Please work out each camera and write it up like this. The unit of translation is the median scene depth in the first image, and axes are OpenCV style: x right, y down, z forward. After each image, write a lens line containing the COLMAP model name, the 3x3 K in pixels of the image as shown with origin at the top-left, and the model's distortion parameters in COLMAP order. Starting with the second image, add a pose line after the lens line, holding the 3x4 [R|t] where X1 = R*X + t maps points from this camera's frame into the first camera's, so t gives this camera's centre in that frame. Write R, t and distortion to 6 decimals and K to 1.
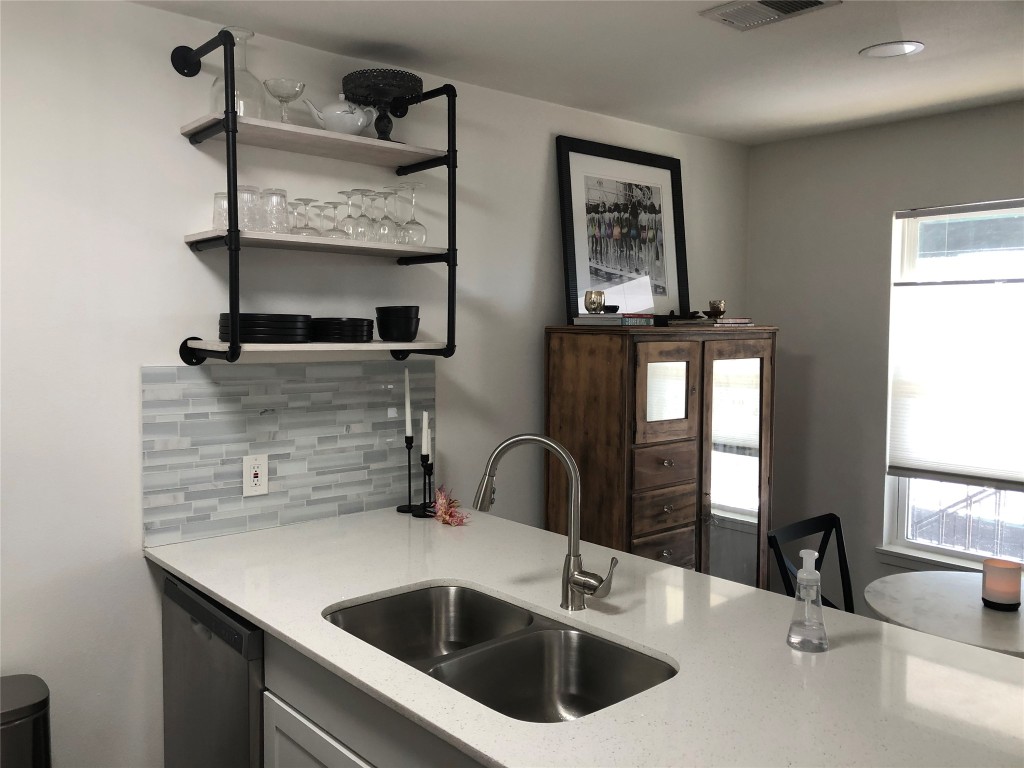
lens RADIAL K [[845.1, 0, 512.7], [0, 845.1, 376.0], [0, 0, 1]] dist [0.018470, -0.009915]
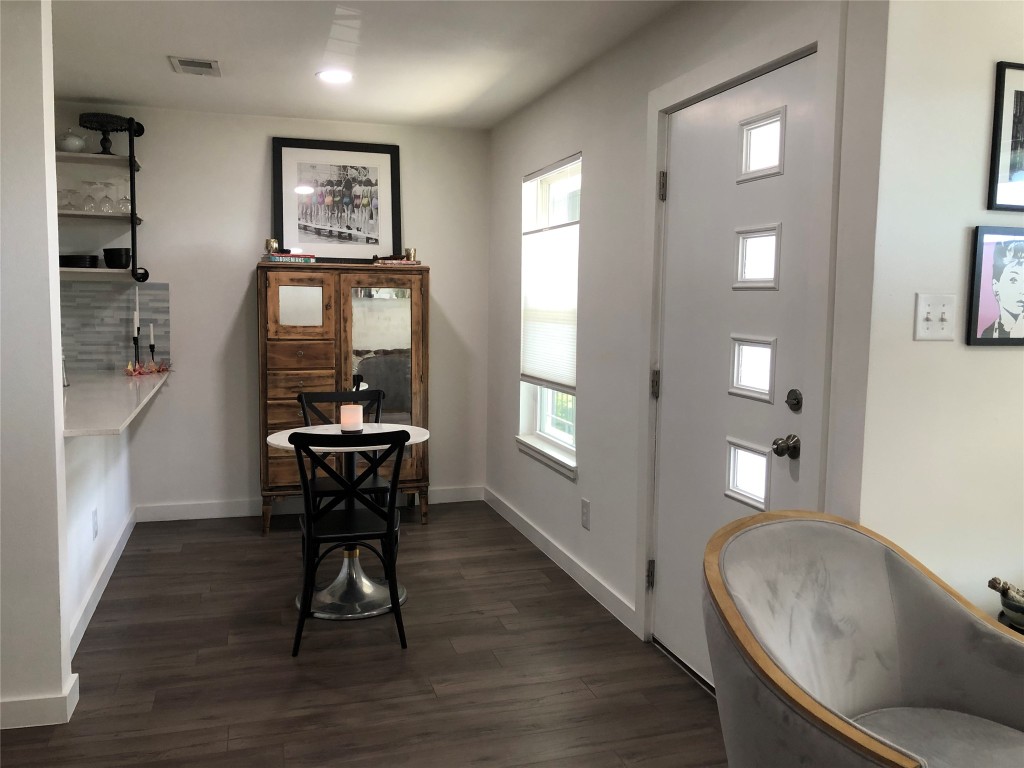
lens RADIAL K [[845.1, 0, 510.5], [0, 845.1, 369.6], [0, 0, 1]] dist [0.018470, -0.009915]
pose [[0.921824, 0.043547, -0.385154, 1.000707], [-0.034770, 0.998953, 0.029727, 0.066232], [0.386045, -0.014011, 0.922374, -0.221988]]
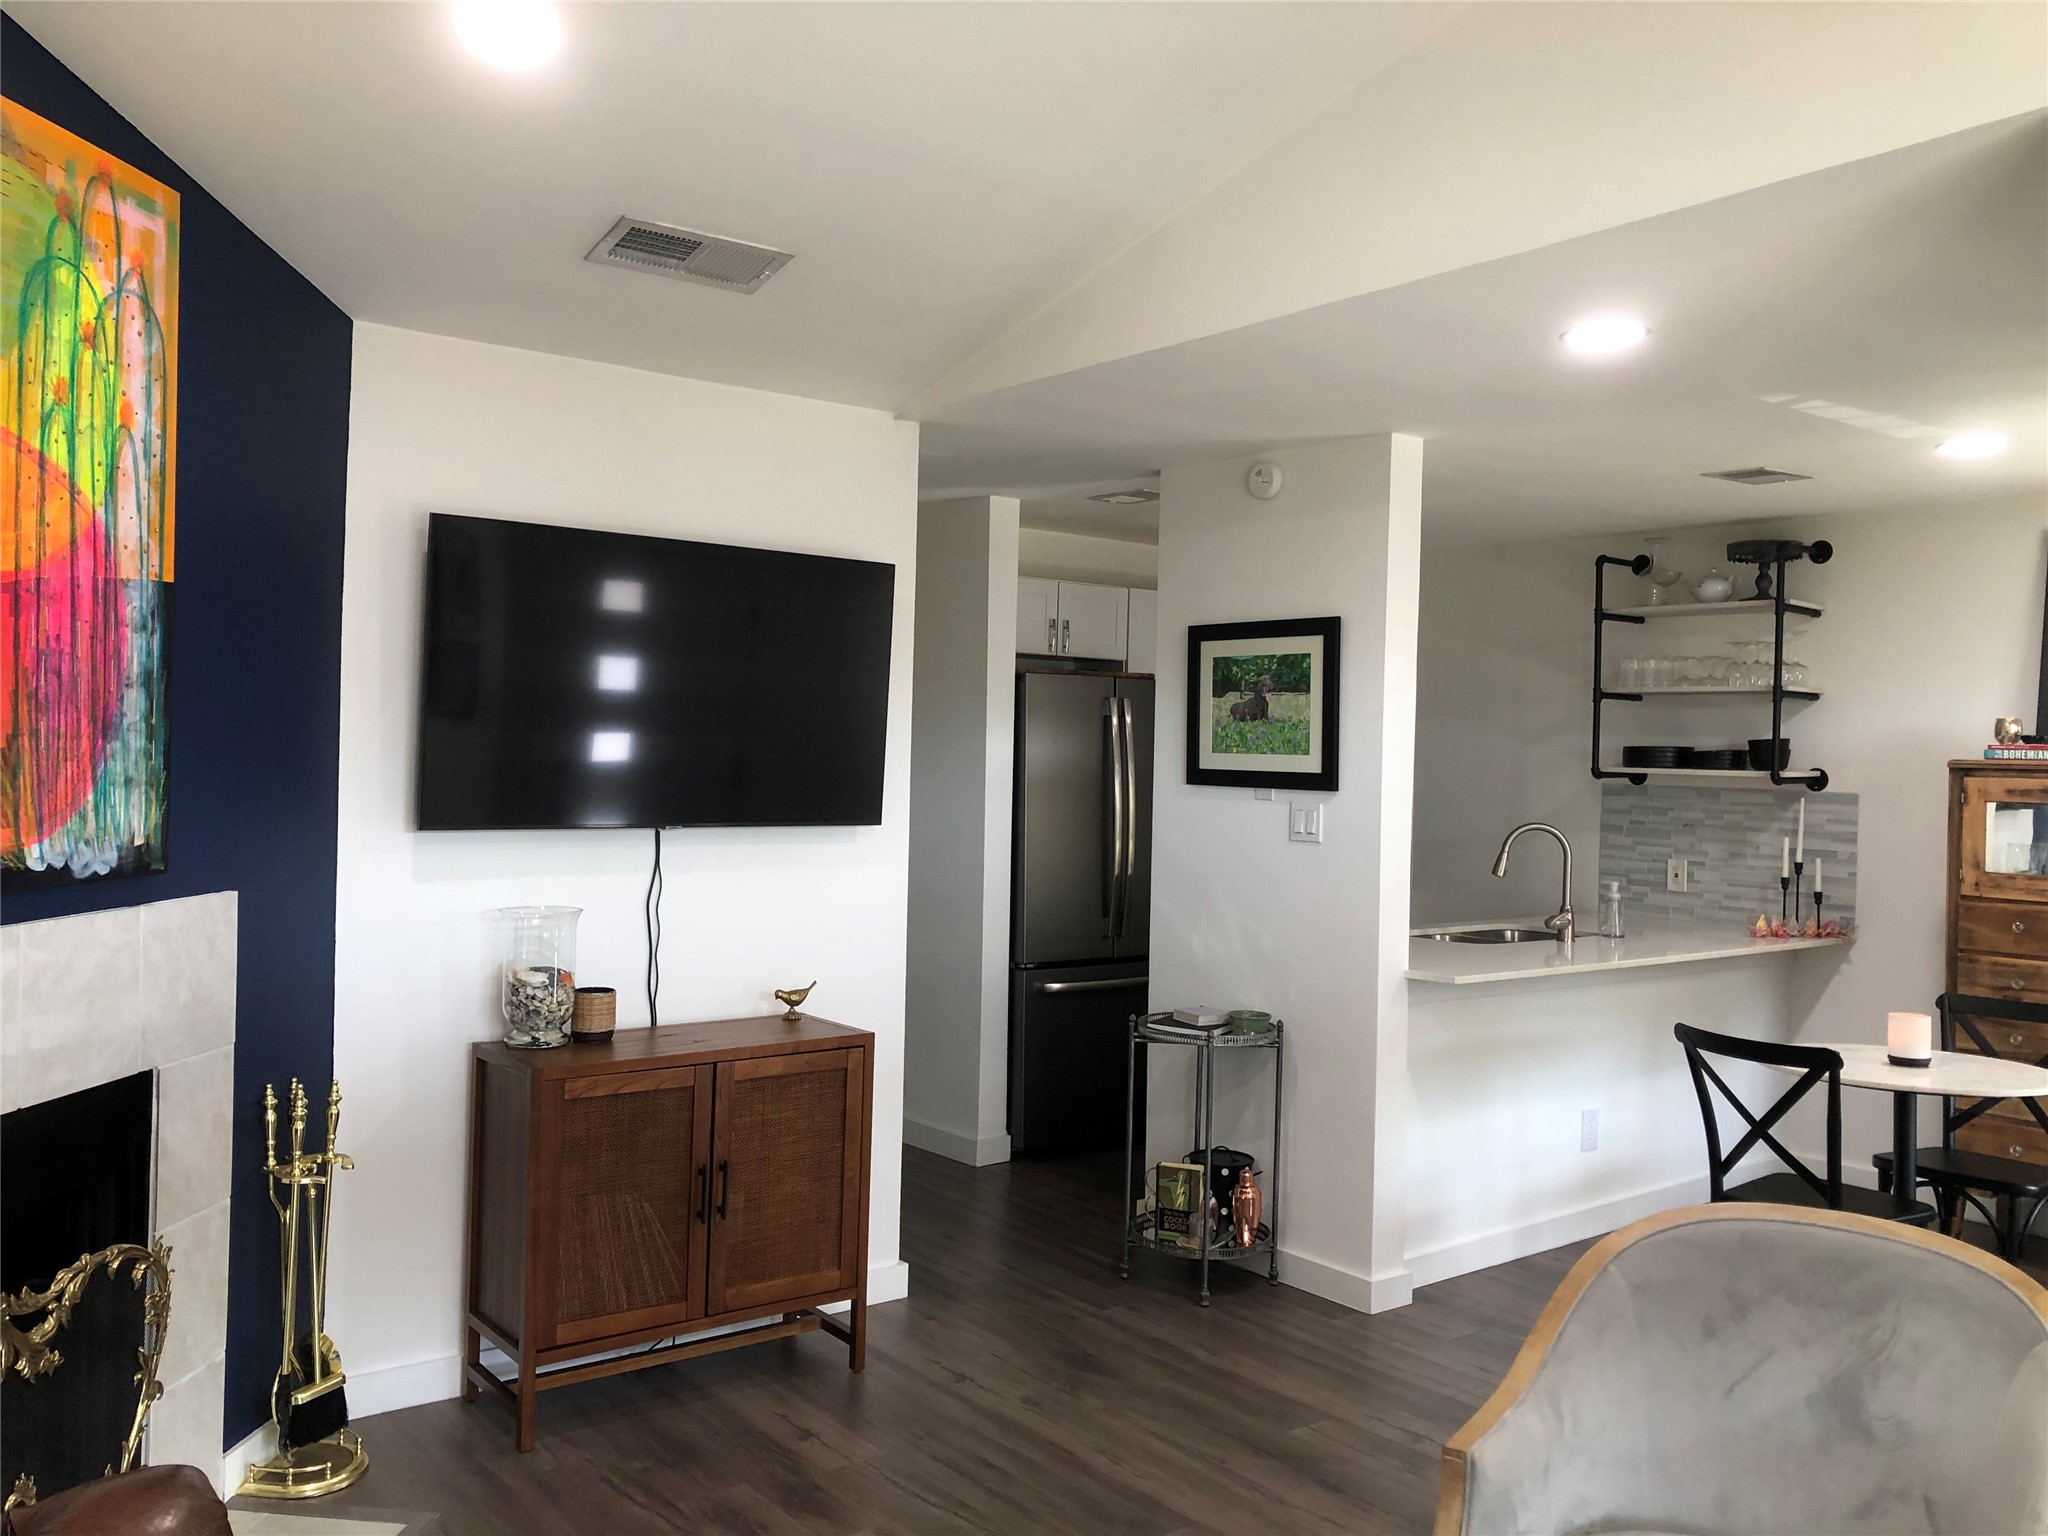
lens RADIAL K [[1690.2, 0, 1038.1], [0, 1690.2, 771.1], [0, 0, 1]] dist [0.018470, -0.009915]
pose [[-0.002885, 0.008732, -0.999958, 1.646987], [-0.084101, 0.996417, 0.008943, 0.015757], [0.996453, 0.084123, -0.002140, 0.040096]]
